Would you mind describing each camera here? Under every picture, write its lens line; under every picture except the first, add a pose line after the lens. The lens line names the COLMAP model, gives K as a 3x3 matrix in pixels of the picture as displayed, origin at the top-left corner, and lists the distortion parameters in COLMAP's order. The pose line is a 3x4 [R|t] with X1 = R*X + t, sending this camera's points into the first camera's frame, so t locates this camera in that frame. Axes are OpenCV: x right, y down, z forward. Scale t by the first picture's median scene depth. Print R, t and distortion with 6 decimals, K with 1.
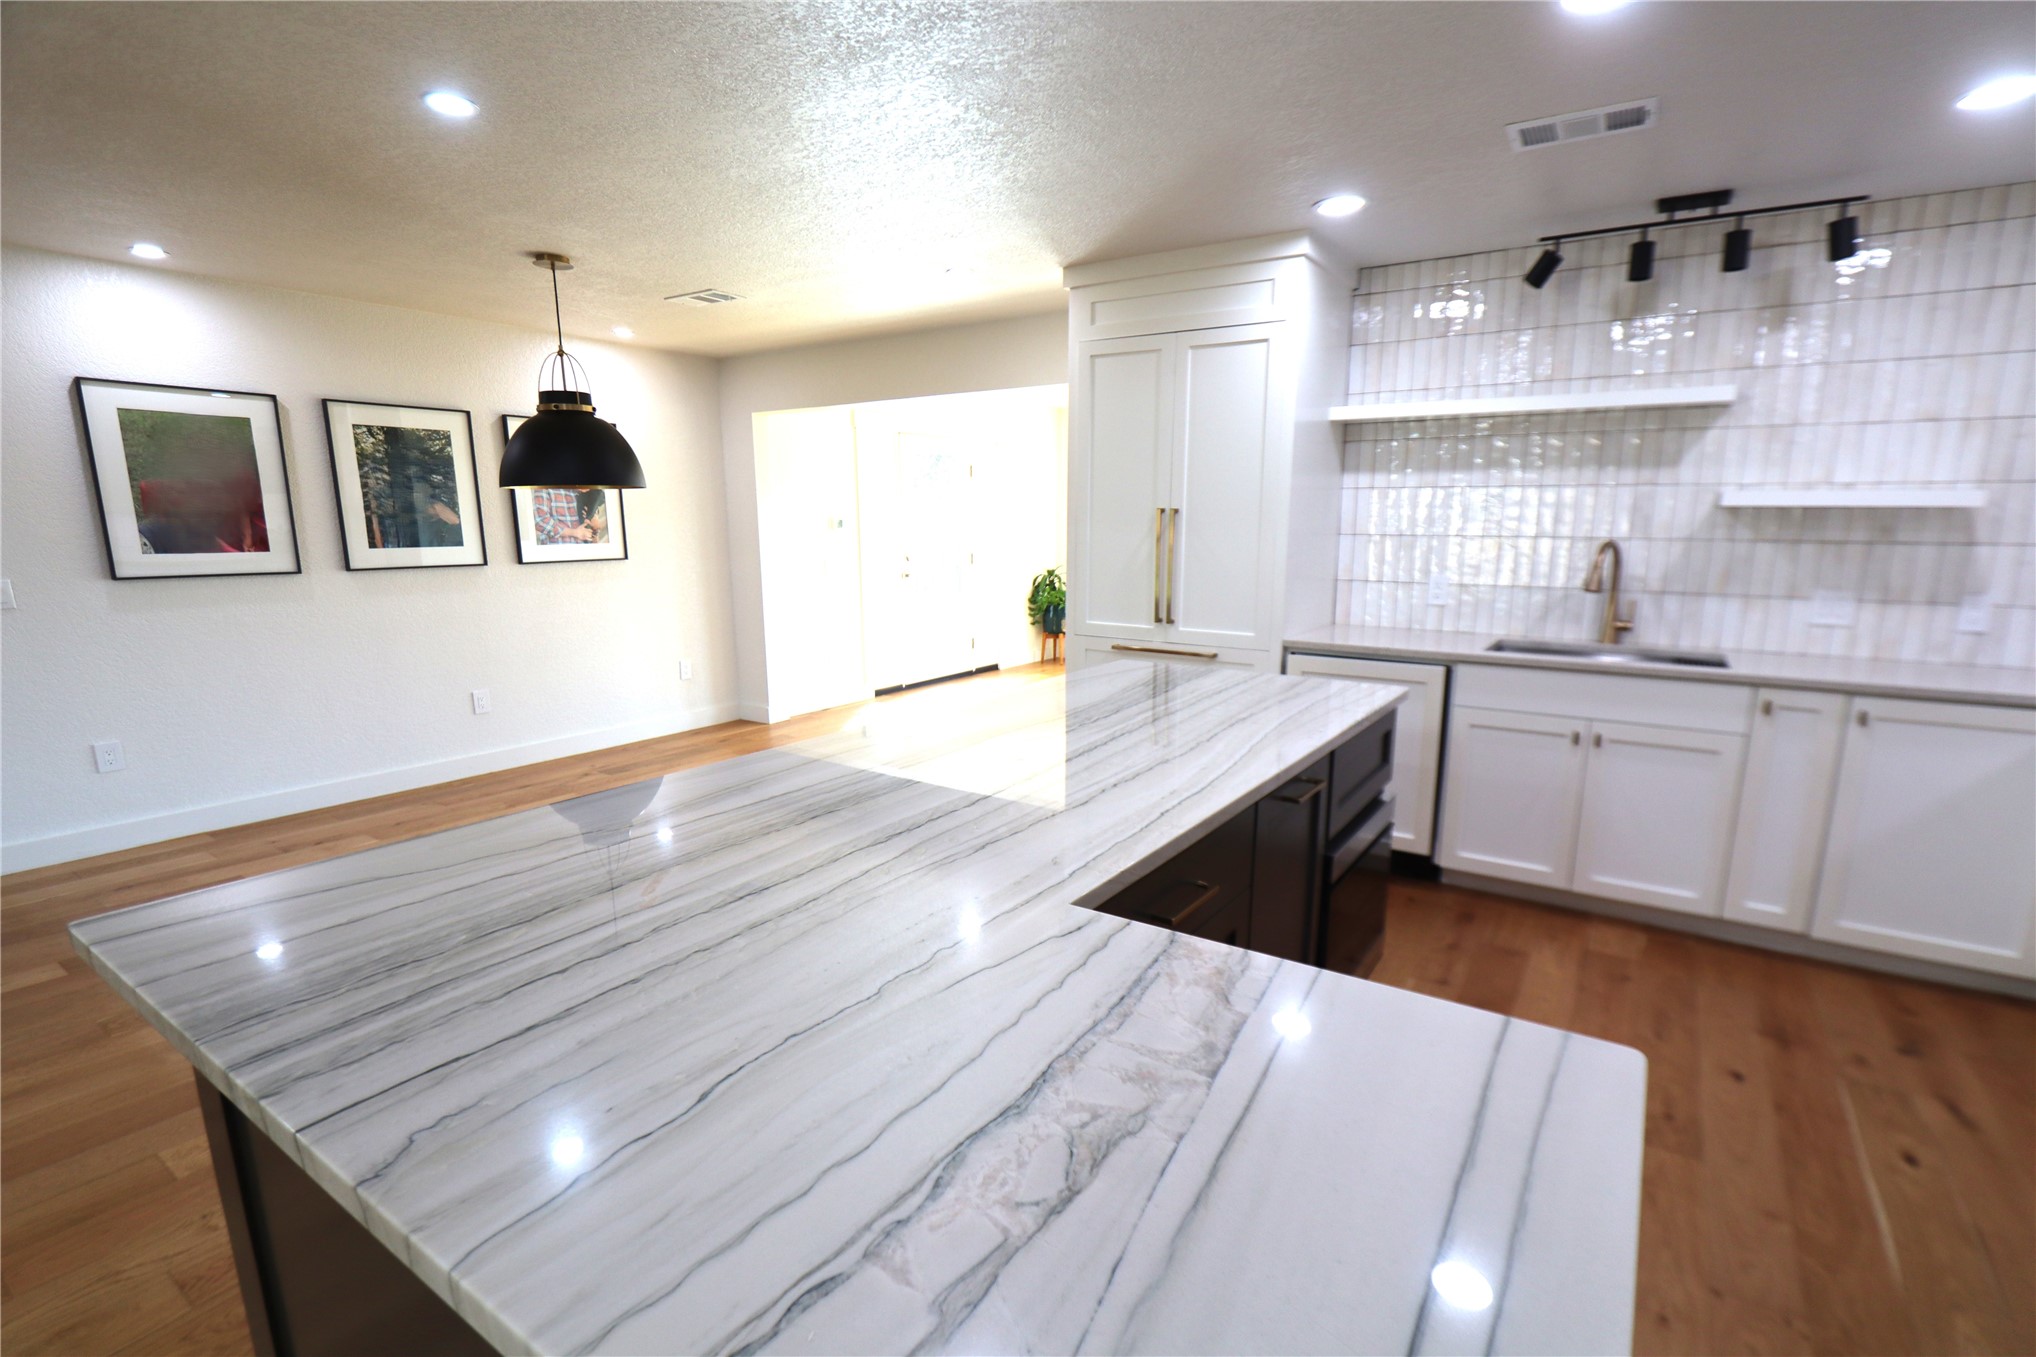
lens RADIAL K [[935.1, 0, 1058.7], [0, 935.1, 716.9], [0, 0, 1]] dist [-0.017629, 0.001127]
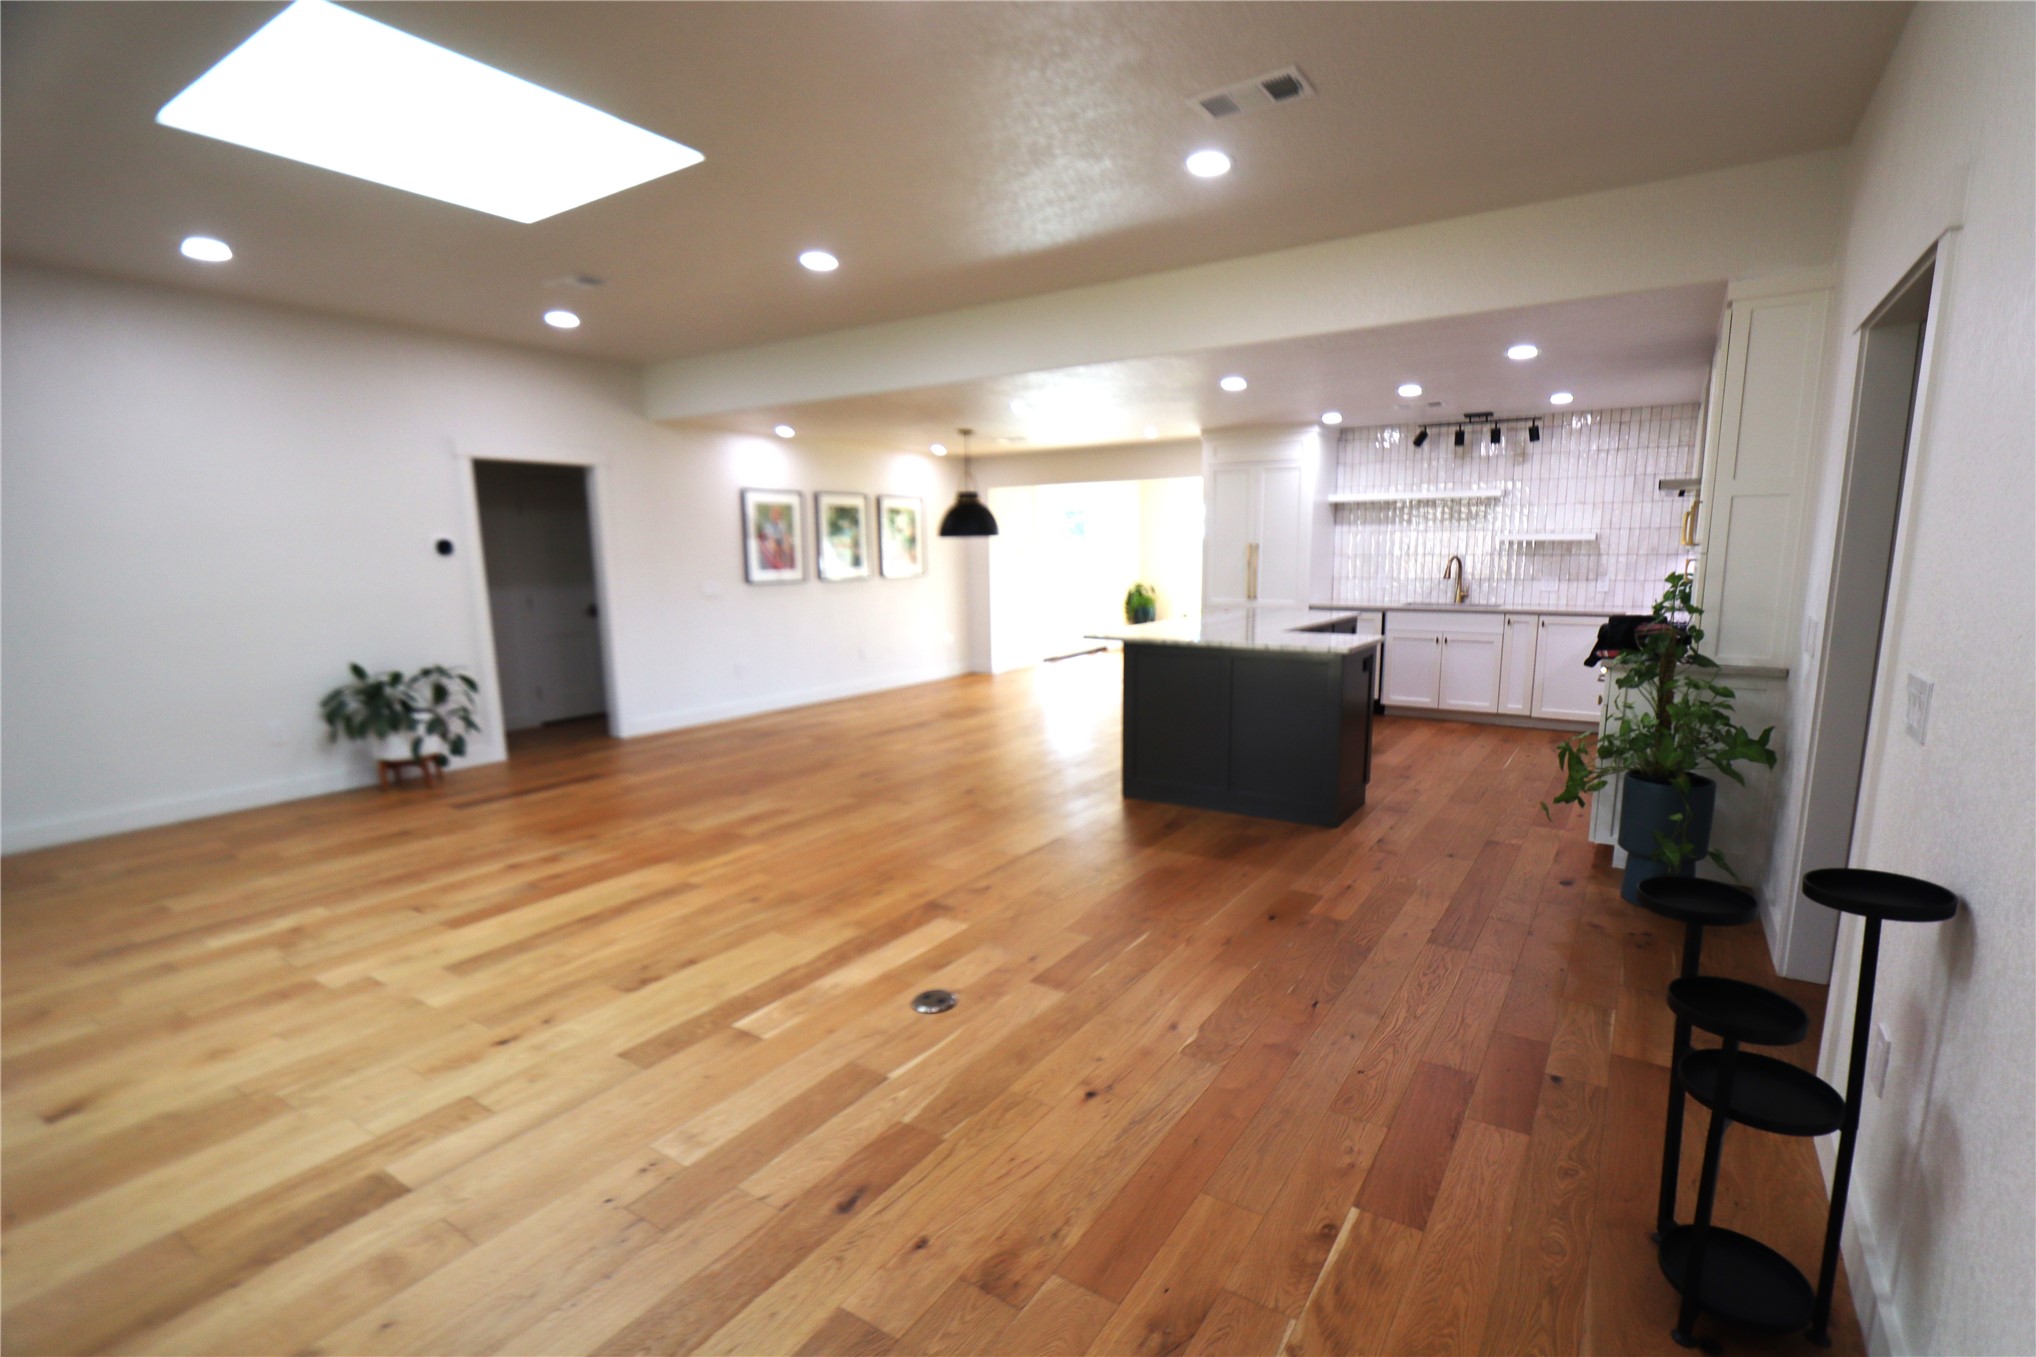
lens RADIAL K [[935.0, 0, 1058.1], [0, 935.0, 718.3], [0, 0, 1]] dist [-0.011863, 0.001183]
pose [[0.999915, -0.013040, -0.000037, -0.374126], [0.013034, 0.999542, -0.027303, 0.253281], [0.000393, 0.027300, 0.999627, -1.254740]]
